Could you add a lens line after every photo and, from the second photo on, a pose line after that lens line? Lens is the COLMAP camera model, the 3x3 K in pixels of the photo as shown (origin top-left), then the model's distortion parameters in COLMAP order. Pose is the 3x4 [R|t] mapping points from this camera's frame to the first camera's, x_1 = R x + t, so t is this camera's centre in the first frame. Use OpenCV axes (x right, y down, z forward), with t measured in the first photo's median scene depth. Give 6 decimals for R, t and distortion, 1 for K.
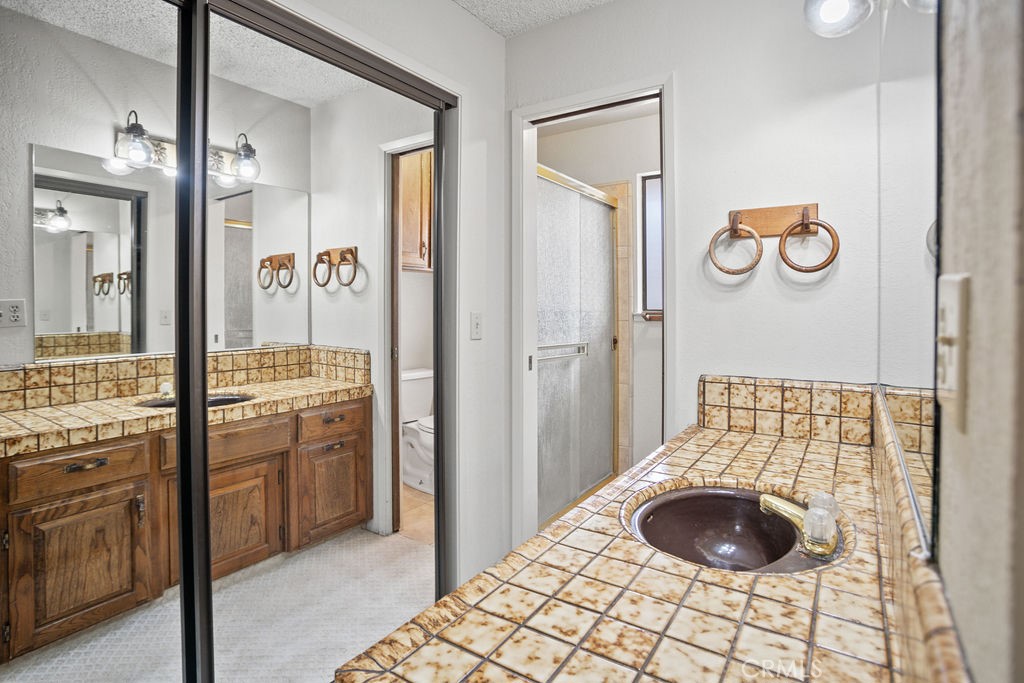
lens RADIAL K [[529.4, 0, 492.3], [0, 529.4, 308.6], [0, 0, 1]] dist [-0.066566, 0.025684]
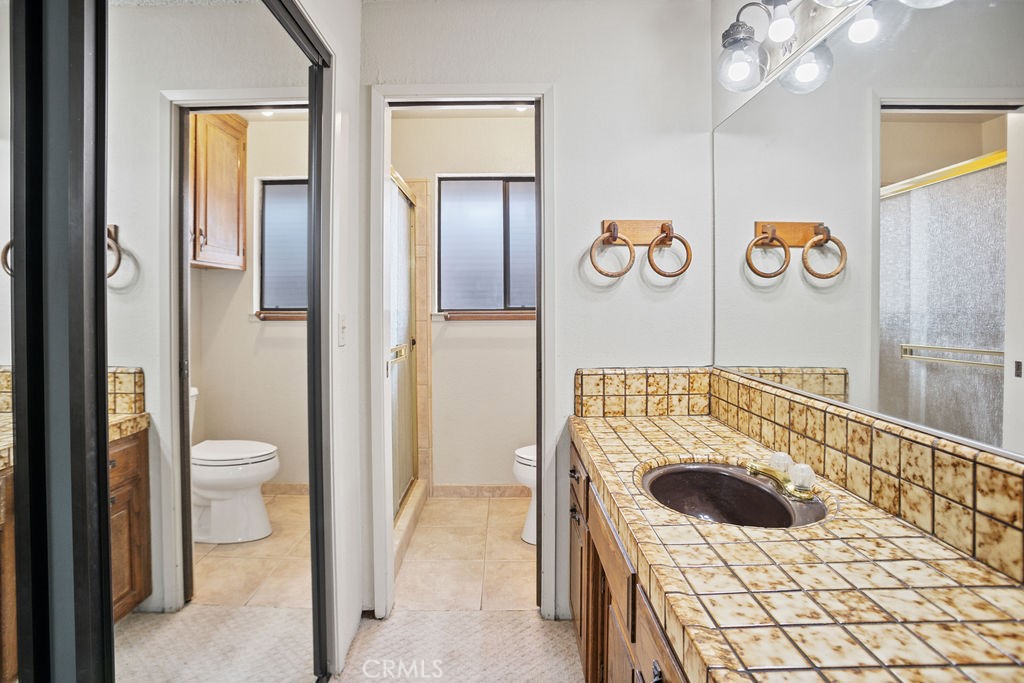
lens RADIAL K [[529.4, 0, 509.0], [0, 529.4, 309.8], [0, 0, 1]] dist [-0.066566, 0.025684]
pose [[0.821213, -0.007262, 0.570576, -0.361593], [0.006601, 0.999973, 0.003227, -0.000273], [-0.570584, 0.001116, 0.821238, 0.190709]]
